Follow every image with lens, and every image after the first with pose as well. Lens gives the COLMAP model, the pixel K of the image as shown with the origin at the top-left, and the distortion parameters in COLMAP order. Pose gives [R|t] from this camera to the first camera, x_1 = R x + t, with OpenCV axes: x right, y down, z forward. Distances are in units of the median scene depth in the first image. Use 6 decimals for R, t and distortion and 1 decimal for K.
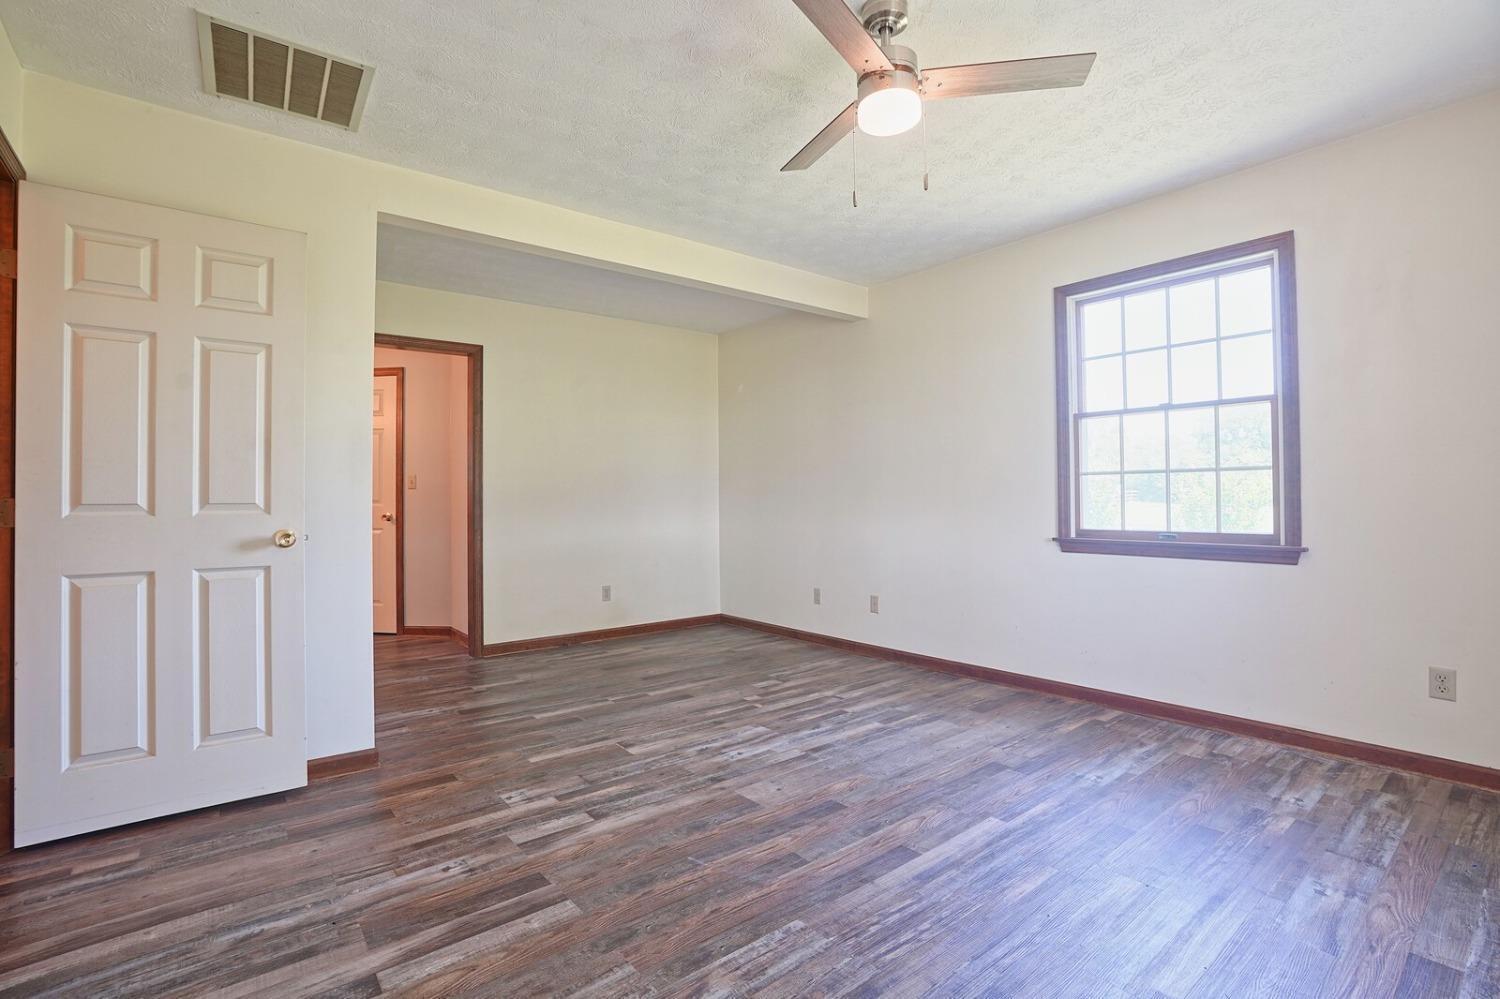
lens RADIAL K [[693.9, 0, 753.0], [0, 693.9, 487.7], [0, 0, 1]] dist [-0.058201, 0.020107]
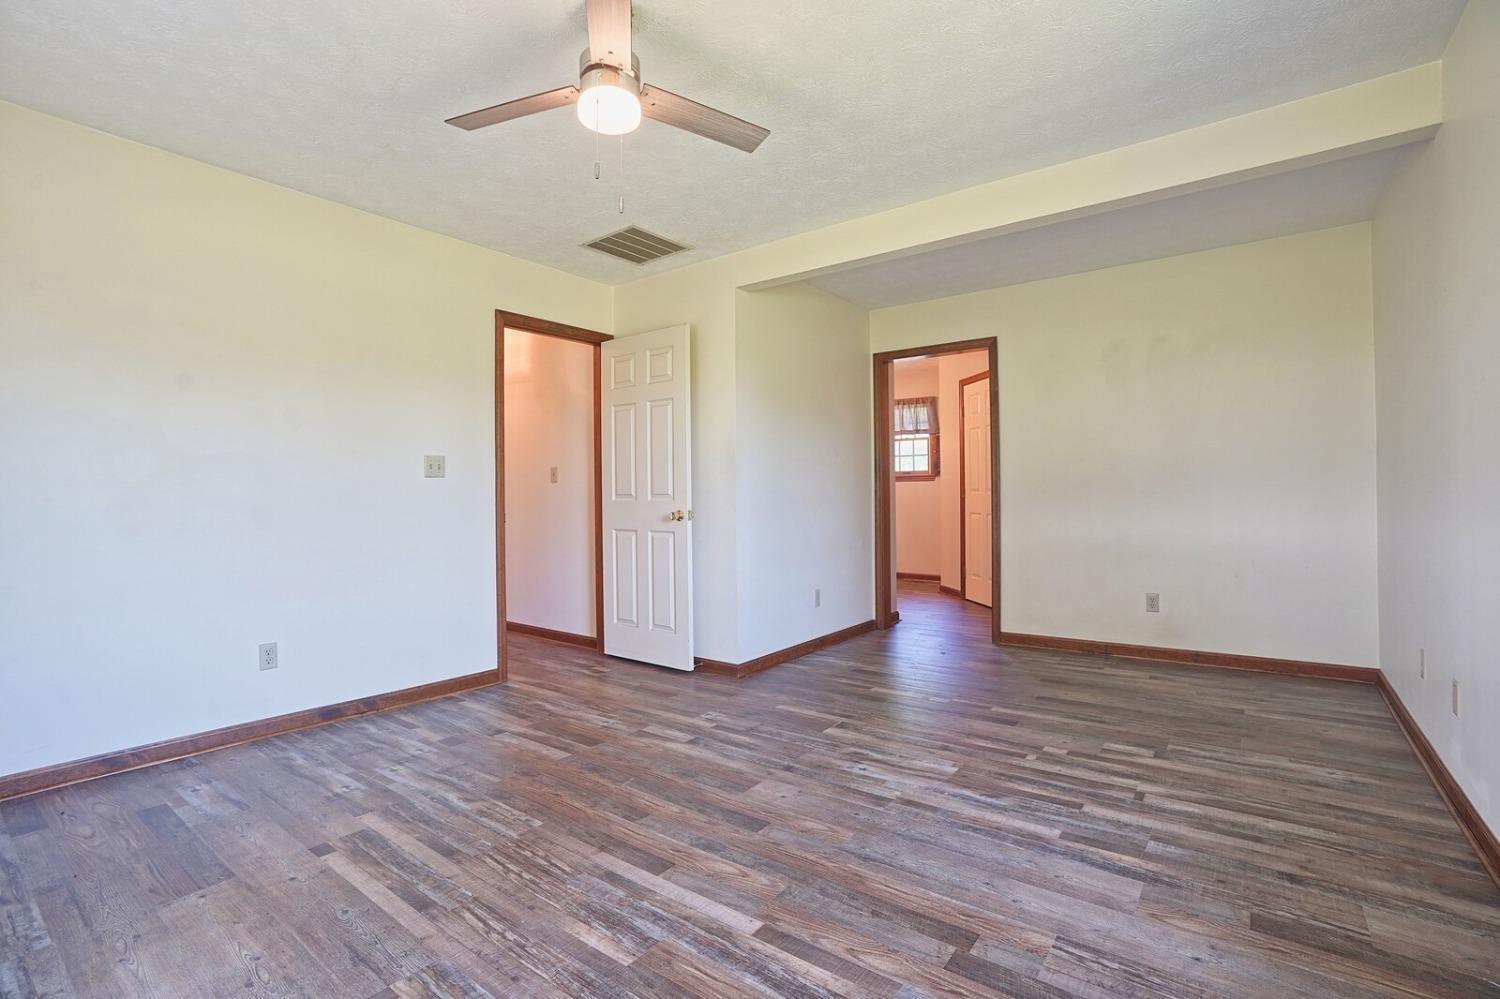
lens RADIAL K [[693.9, 0, 717.9], [0, 693.9, 485.4], [0, 0, 1]] dist [-0.058201, 0.020107]
pose [[0.211956, -0.012330, -0.977201, 0.836516], [0.030762, 0.999509, -0.005939, 0.013620], [0.976795, -0.028802, 0.212231, 0.642406]]
